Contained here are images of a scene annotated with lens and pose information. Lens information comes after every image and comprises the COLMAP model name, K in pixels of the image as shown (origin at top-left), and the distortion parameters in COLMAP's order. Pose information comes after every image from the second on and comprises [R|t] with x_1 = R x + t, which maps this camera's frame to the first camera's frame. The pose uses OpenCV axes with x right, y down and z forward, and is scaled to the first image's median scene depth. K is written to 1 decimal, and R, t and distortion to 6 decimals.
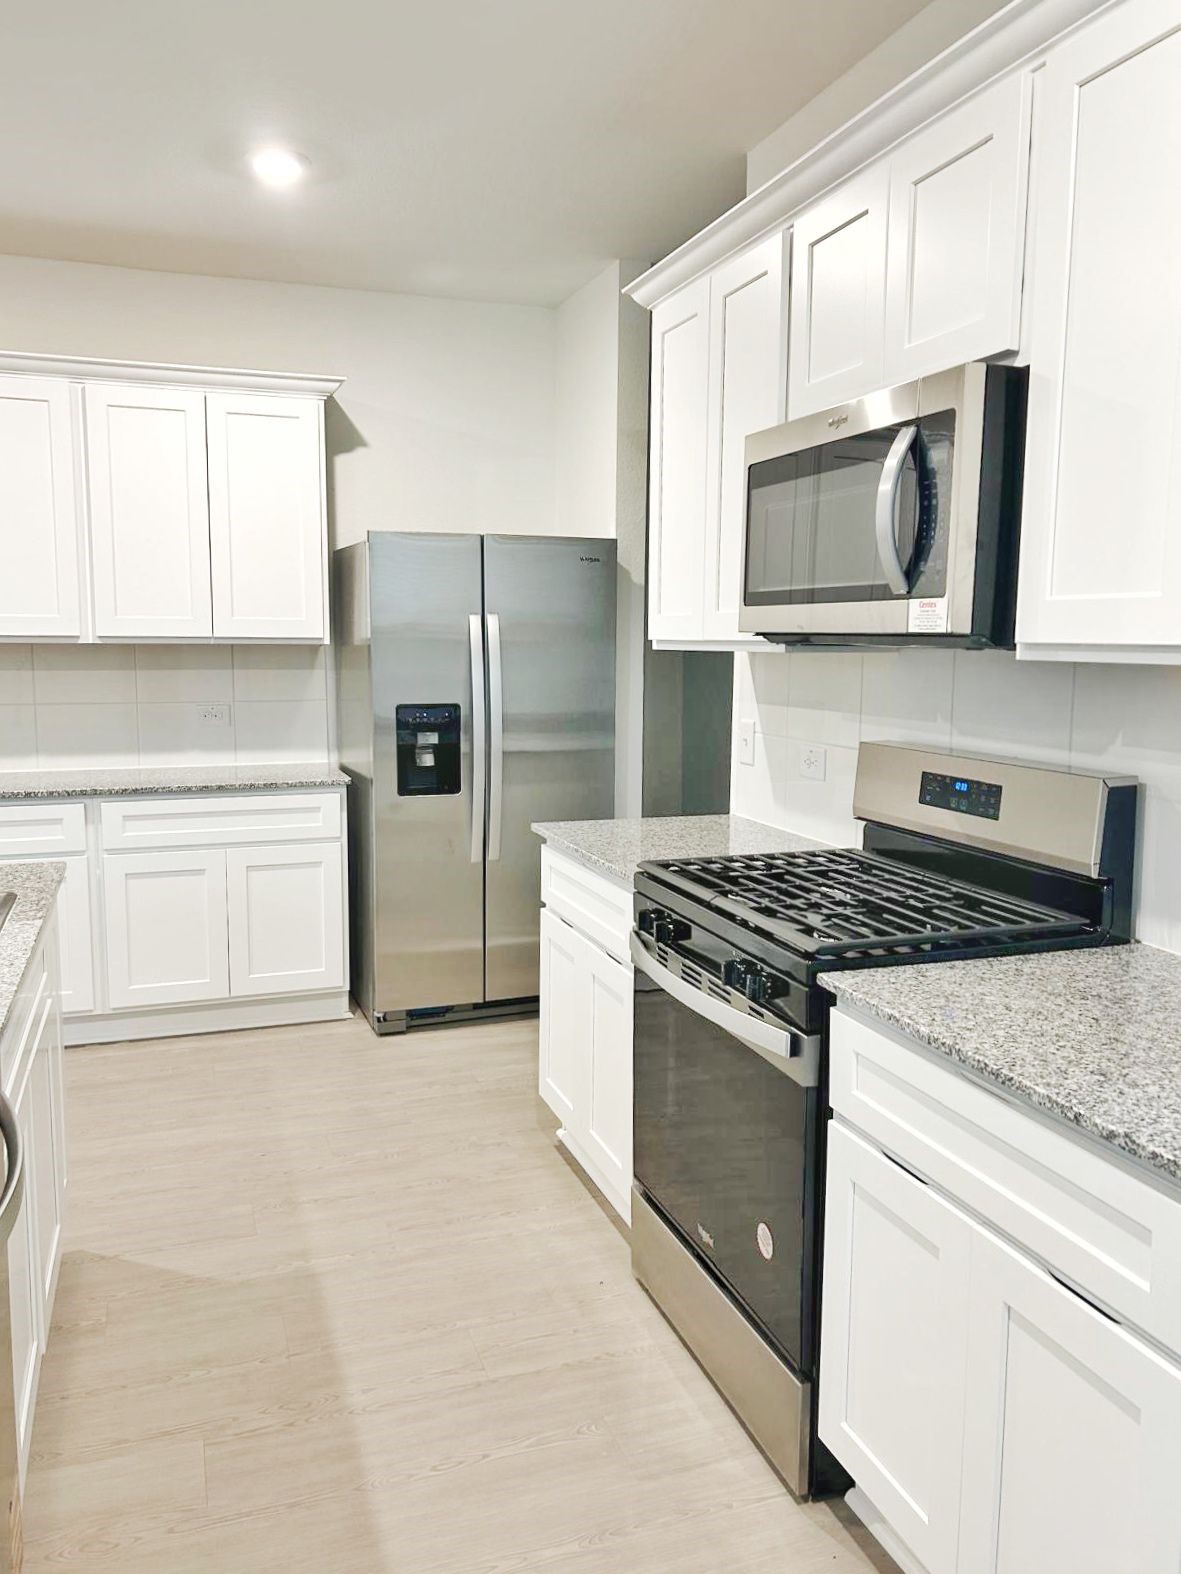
lens RADIAL K [[1224.5, 0, 579.2], [0, 1224.5, 780.0], [0, 0, 1]] dist [0.050274, -0.001356]
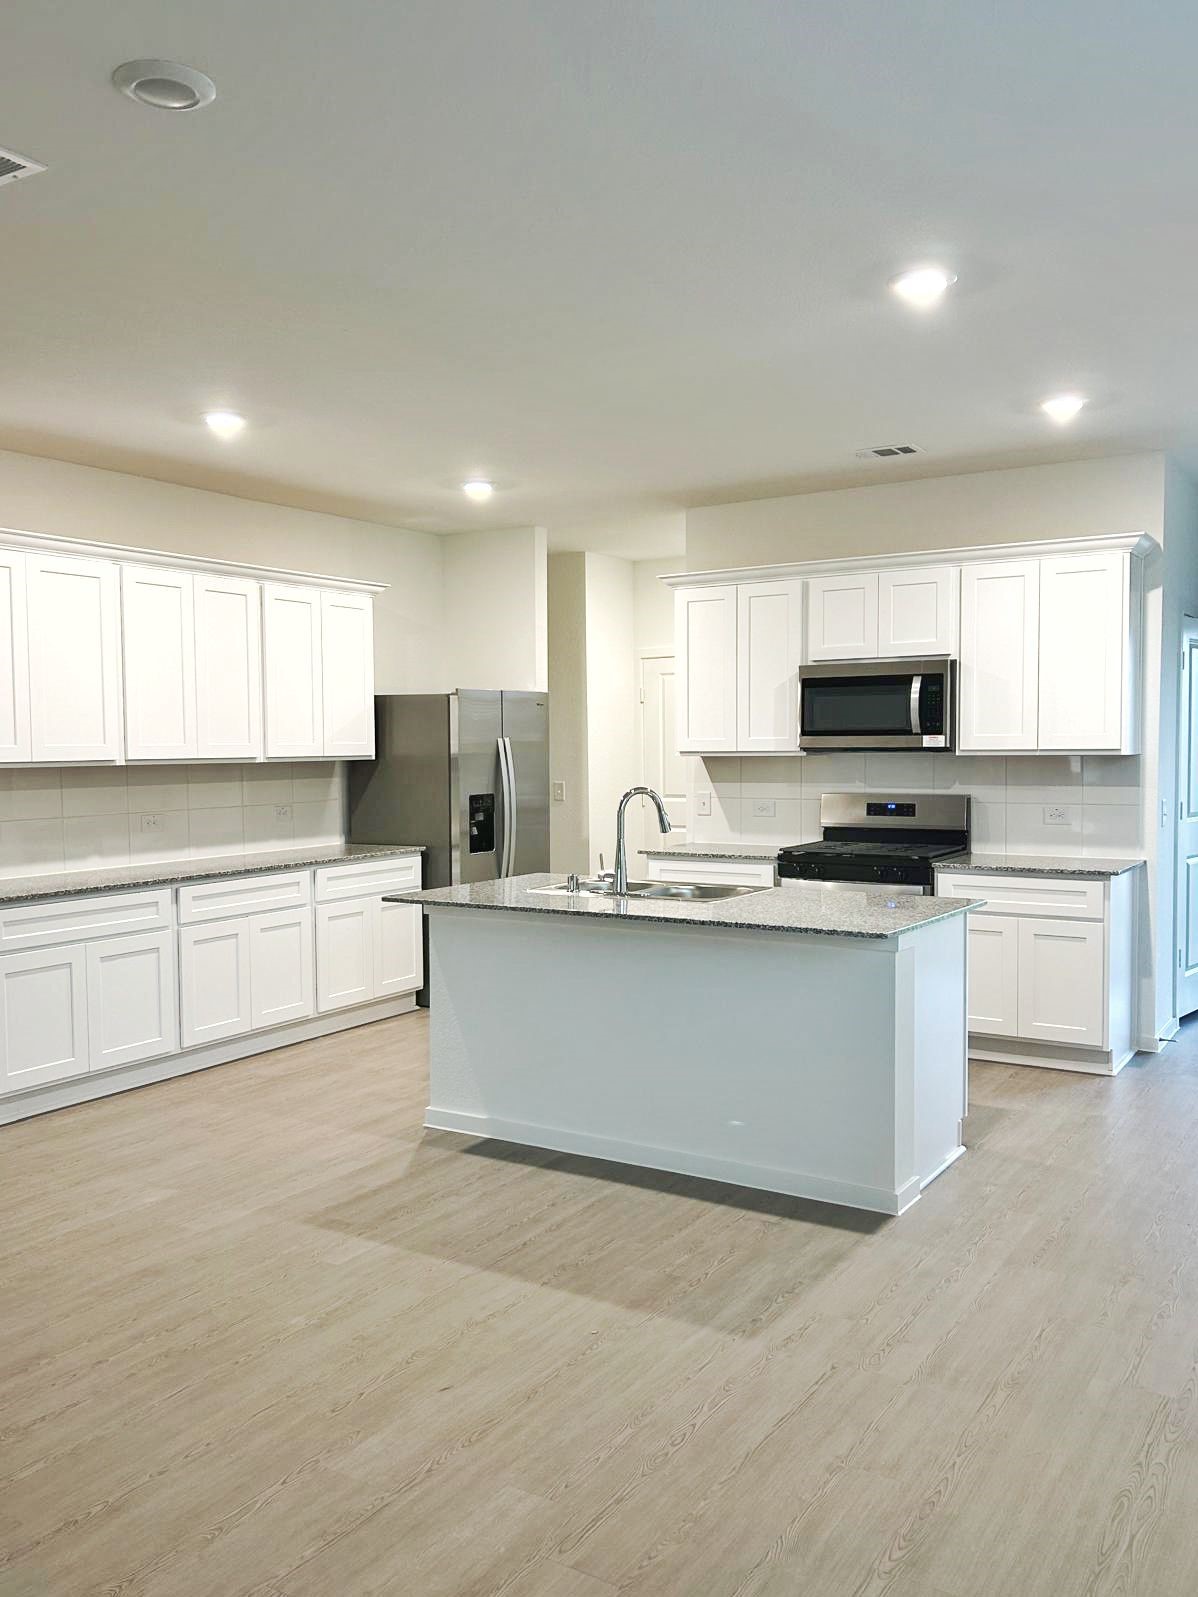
lens RADIAL K [[1271.1, 0, 599.0], [0, 1271.1, 798.5], [0, 0, 1]] dist [0.131563, -0.192926]
pose [[0.770957, -0.038578, 0.635718, -1.085941], [0.088533, 0.994964, -0.046989, 0.035272], [-0.630704, 0.092508, 0.770490, -0.391384]]
